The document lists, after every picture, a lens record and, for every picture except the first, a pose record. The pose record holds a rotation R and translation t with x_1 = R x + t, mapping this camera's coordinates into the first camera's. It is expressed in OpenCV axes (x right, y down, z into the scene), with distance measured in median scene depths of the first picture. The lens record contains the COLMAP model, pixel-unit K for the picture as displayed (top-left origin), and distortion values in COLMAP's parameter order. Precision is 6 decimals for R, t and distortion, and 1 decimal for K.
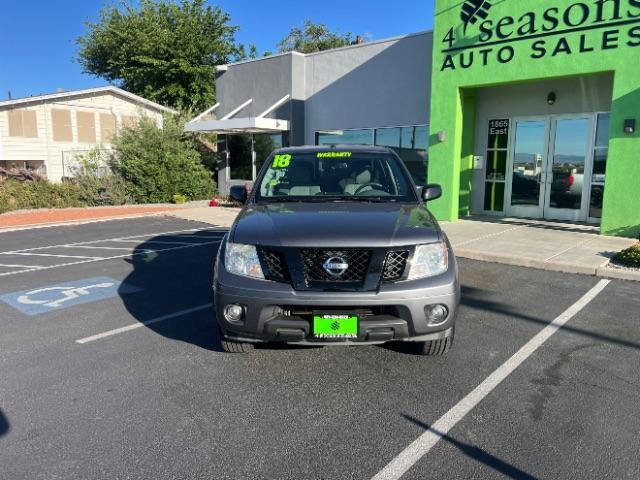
lens RADIAL K [[476.3, 0, 314.3], [0, 476.3, 238.9], [0, 0, 1]] dist [0.042818, -0.052877]
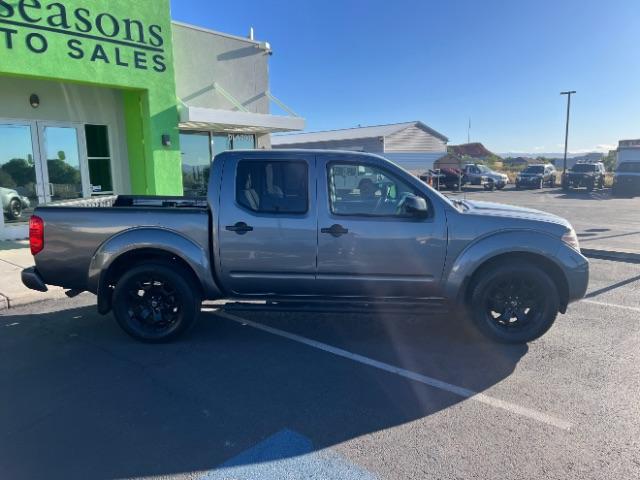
lens RADIAL K [[476.3, 0, 331.0], [0, 476.3, 248.3], [0, 0, 1]] dist [0.042818, -0.052877]
pose [[0.018542, -0.162919, 0.986465, -0.455381], [0.167212, 0.973245, 0.157592, -0.081620], [-0.985747, 0.162026, 0.045288, 0.503166]]
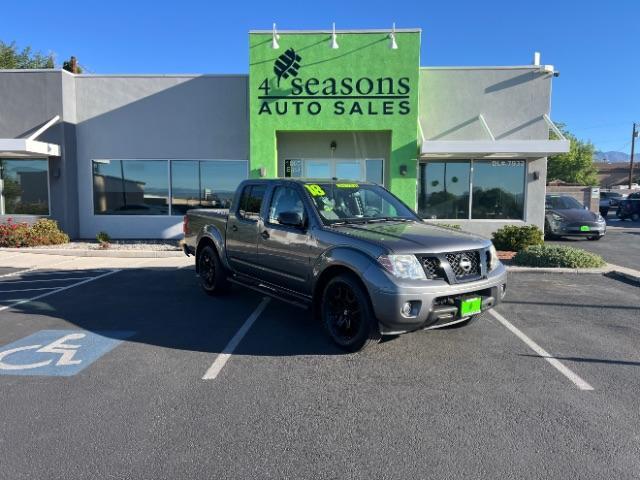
lens RADIAL K [[476.3, 0, 318.8], [0, 476.3, 250.1], [0, 0, 1]] dist [0.042818, -0.052877]
pose [[0.786451, -0.061978, 0.614536, -0.360007], [0.090673, 0.995758, -0.015613, -0.000238], [-0.610961, 0.068000, 0.788734, 0.046748]]
